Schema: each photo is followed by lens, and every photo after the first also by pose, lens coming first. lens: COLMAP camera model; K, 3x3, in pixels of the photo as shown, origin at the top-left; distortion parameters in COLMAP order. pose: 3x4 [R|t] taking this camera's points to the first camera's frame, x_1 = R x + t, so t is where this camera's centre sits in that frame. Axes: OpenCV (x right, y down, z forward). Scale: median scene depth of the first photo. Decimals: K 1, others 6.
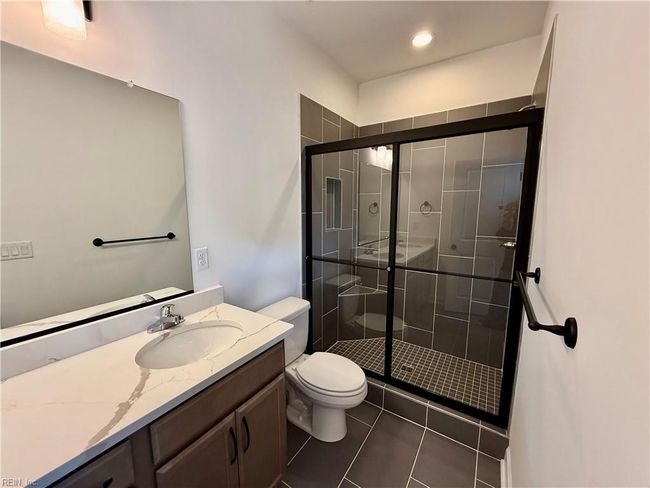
lens RADIAL K [[259.2, 0, 325.0], [0, 259.2, 244.0], [0, 0, 1]] dist [-0.000217, -0.000023]
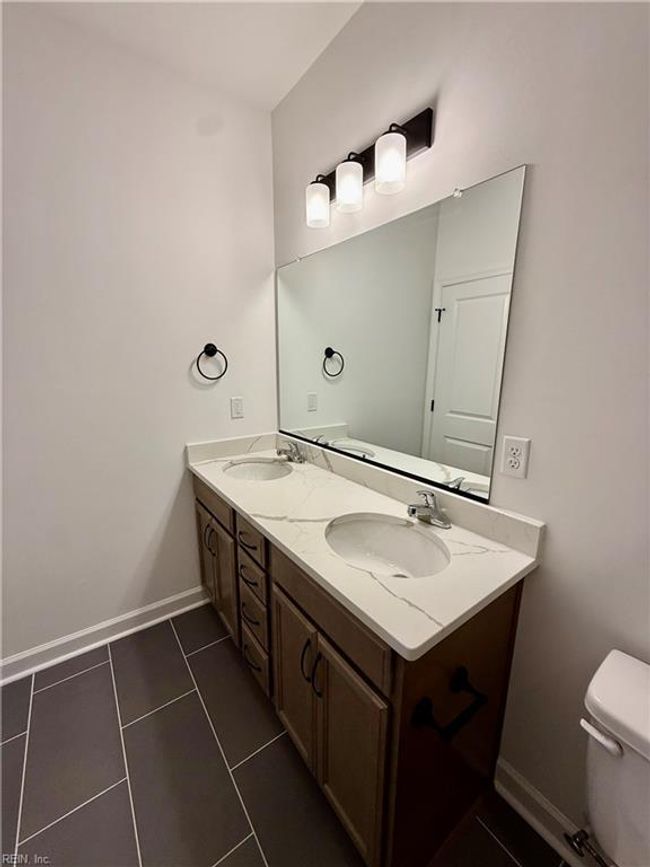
lens RADIAL K [[345.7, 0, 325.0], [0, 345.7, 433.5], [0, 0, 1]] dist [-0.000217, -0.000023]
pose [[-0.345866, 0.194687, -0.917863, 0.396953], [-0.141048, 0.956332, 0.255996, -0.147949], [0.927622, 0.218003, -0.303303, 1.030358]]
